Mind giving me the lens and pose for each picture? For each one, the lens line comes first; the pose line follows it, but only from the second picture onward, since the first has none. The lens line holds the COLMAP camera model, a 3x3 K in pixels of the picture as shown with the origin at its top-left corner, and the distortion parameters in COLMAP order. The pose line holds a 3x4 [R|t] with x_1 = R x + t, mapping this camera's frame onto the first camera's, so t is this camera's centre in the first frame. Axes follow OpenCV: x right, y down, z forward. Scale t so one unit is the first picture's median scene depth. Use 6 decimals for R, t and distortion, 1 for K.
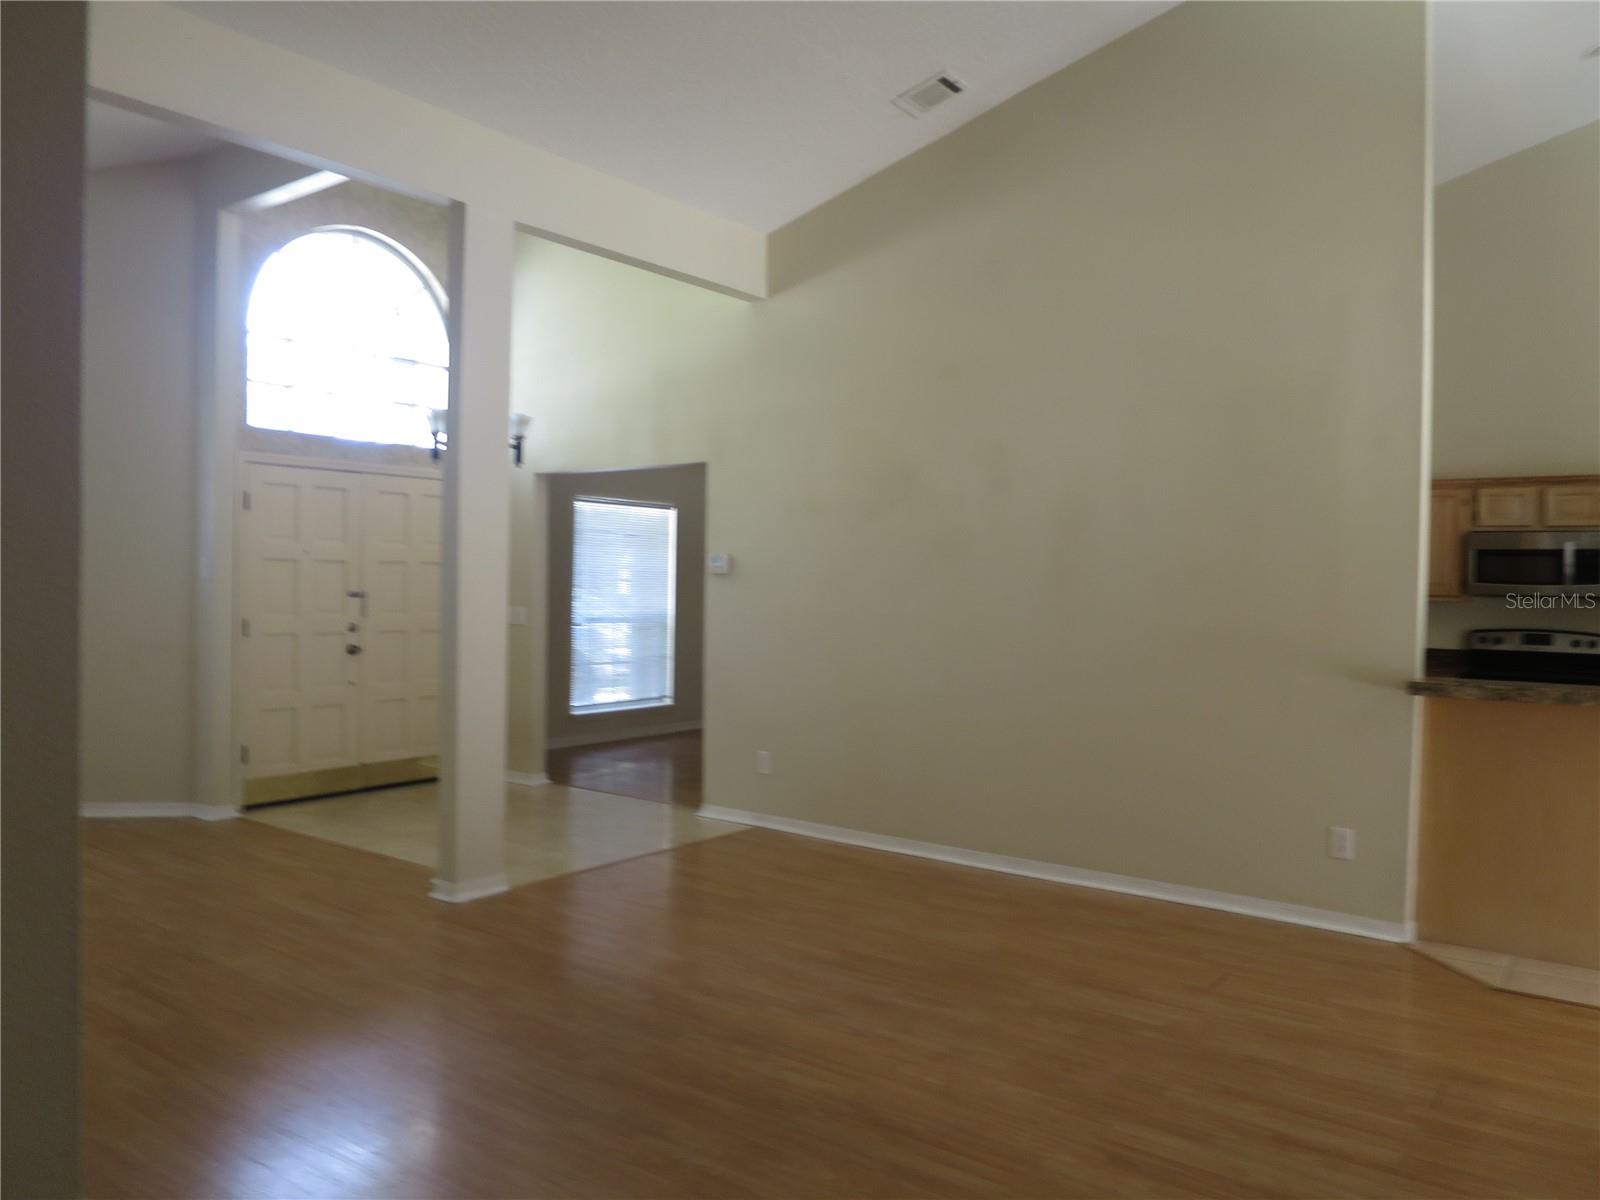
lens RADIAL K [[1178.2, 0, 802.2], [0, 1178.2, 594.7], [0, 0, 1]] dist [-0.039983, 0.022503]
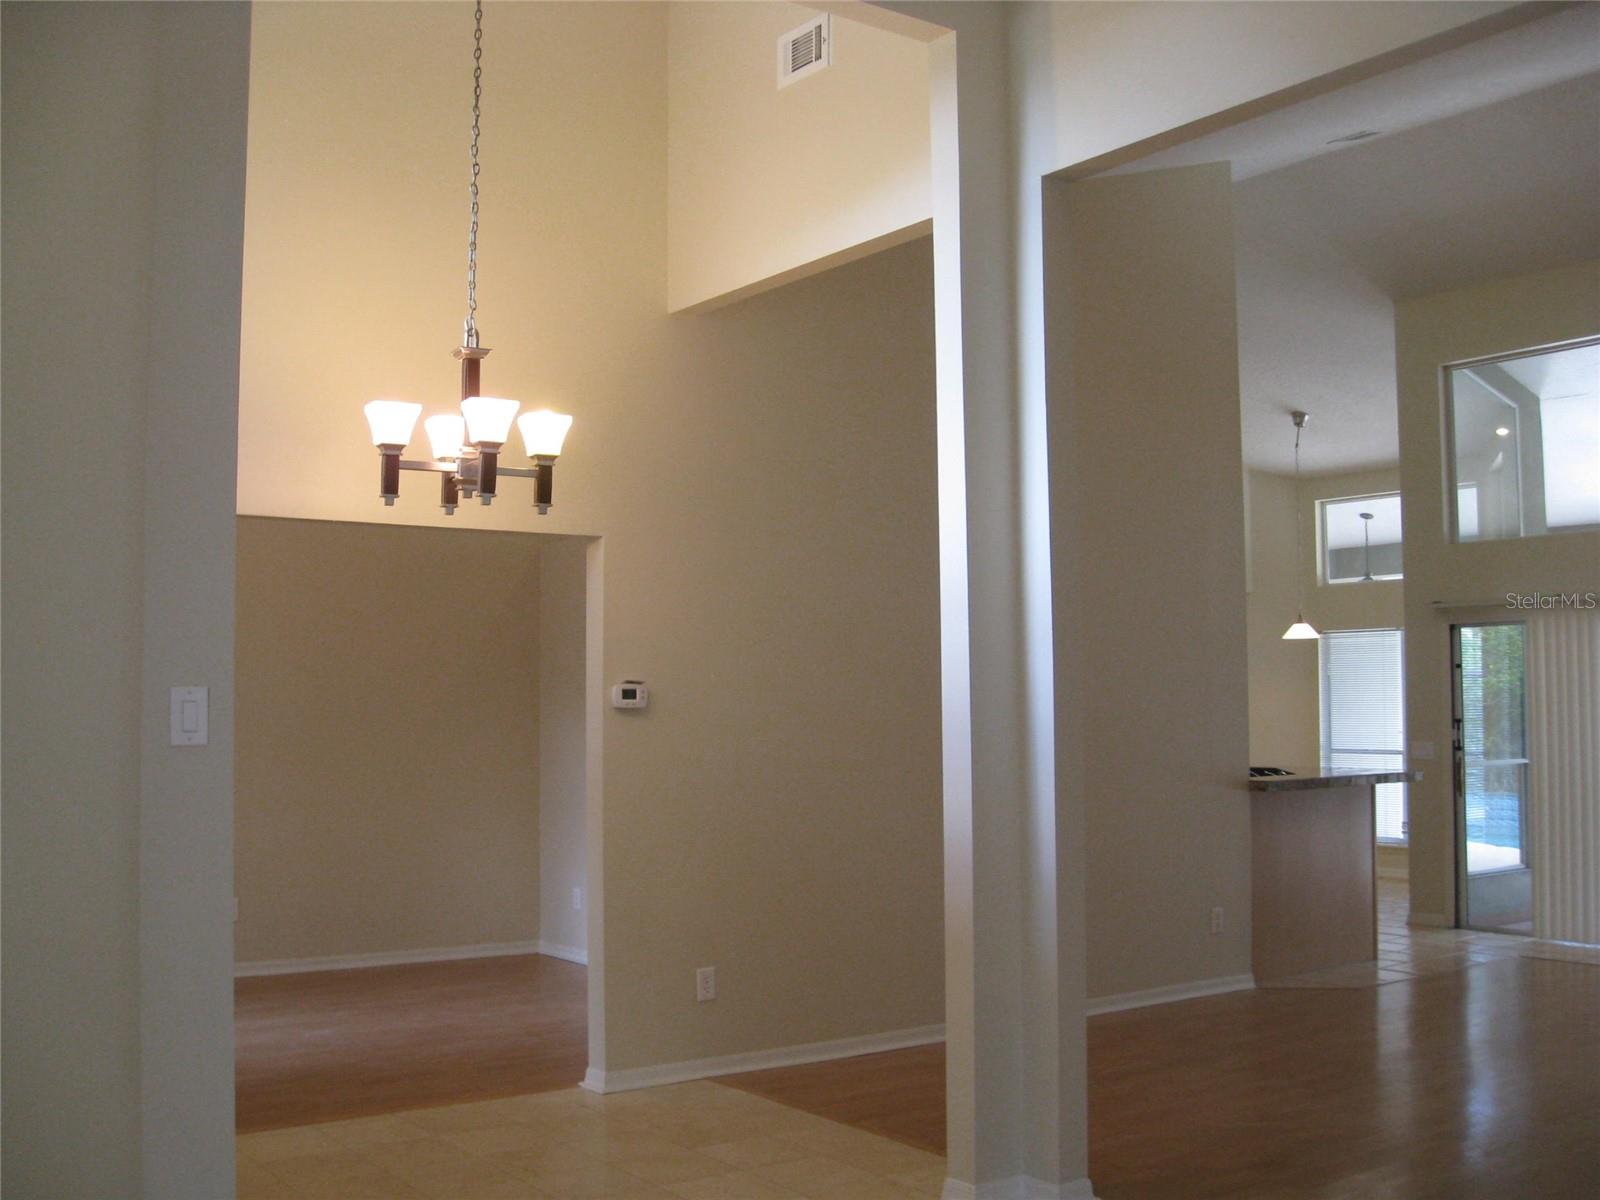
lens RADIAL K [[1646.3, 0, 801.2], [0, 1646.3, 600.5], [0, 0, 1]] dist [-0.120607, 0.004538]
pose [[0.306029, 0.040995, 0.951139, -0.856073], [0.027312, 0.998283, -0.051814, -0.028847], [-0.951630, 0.041834, 0.304384, 0.584140]]
